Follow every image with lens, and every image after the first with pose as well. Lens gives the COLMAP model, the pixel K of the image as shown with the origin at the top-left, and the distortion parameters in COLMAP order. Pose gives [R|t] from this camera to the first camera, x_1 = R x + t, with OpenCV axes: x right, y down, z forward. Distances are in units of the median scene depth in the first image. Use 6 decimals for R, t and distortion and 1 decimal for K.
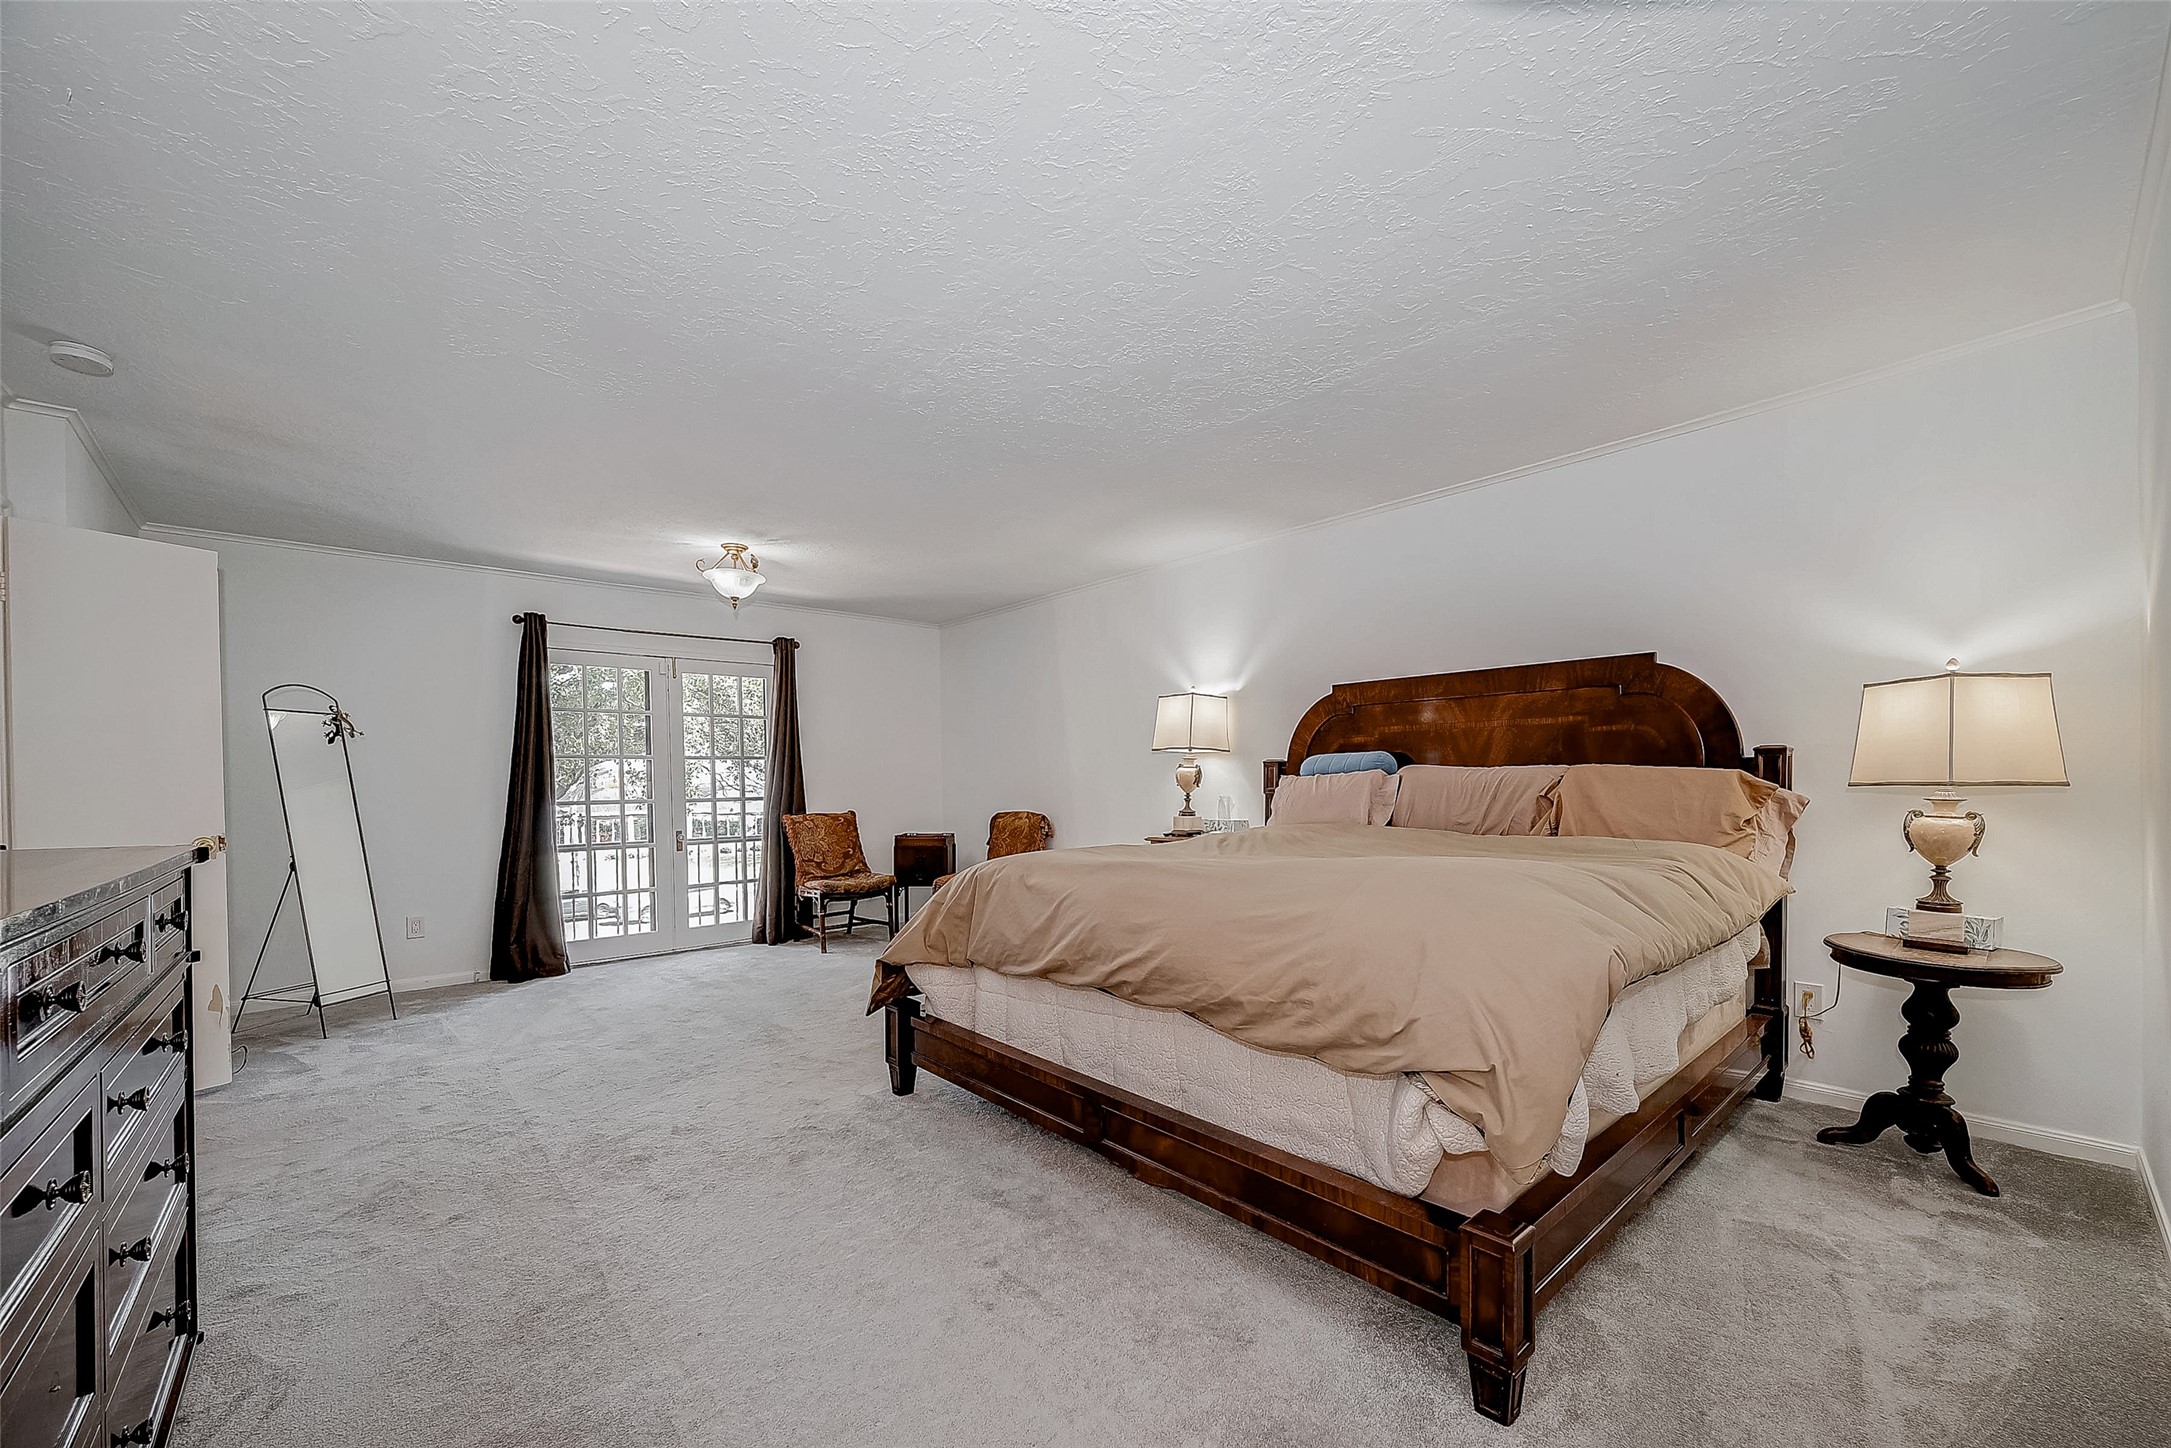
lens RADIAL K [[852.7, 0, 1104.6], [0, 852.7, 790.6], [0, 0, 1]] dist [-0.001454, 0.000265]
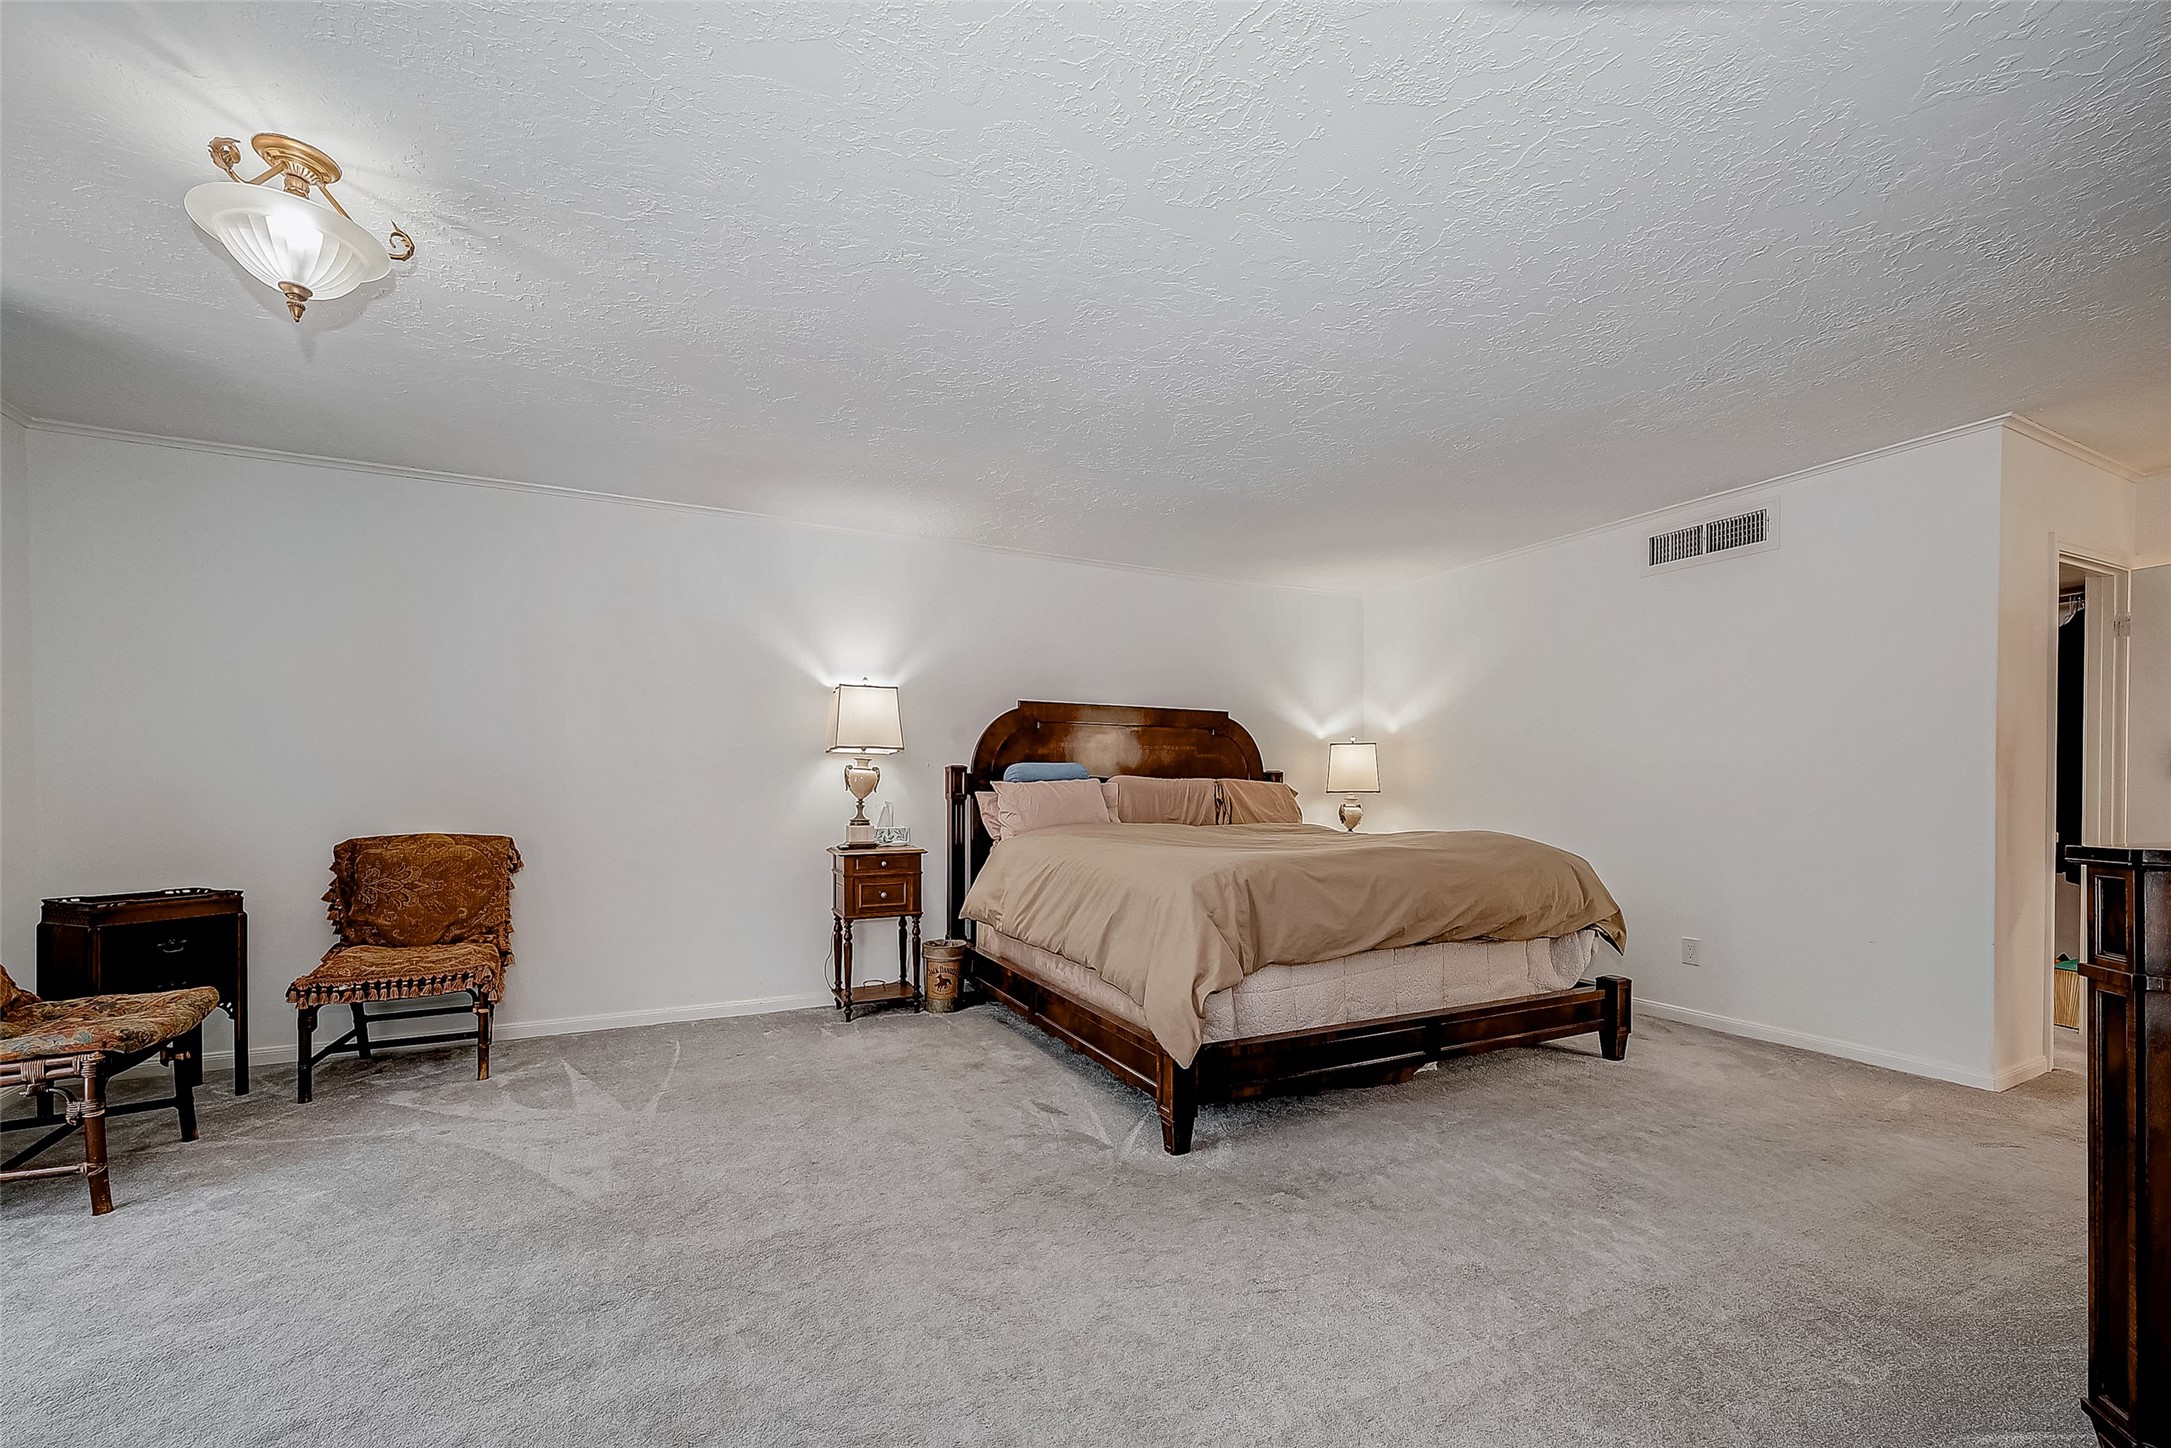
lens RADIAL K [[852.7, 0, 1081.7], [0, 852.7, 794.7], [0, 0, 1]] dist [-0.001454, 0.000265]
pose [[0.275848, 0.004842, 0.961189, -1.023841], [0.003480, 0.999976, -0.006036, 0.006989], [-0.961195, 0.005010, 0.275825, 0.819244]]
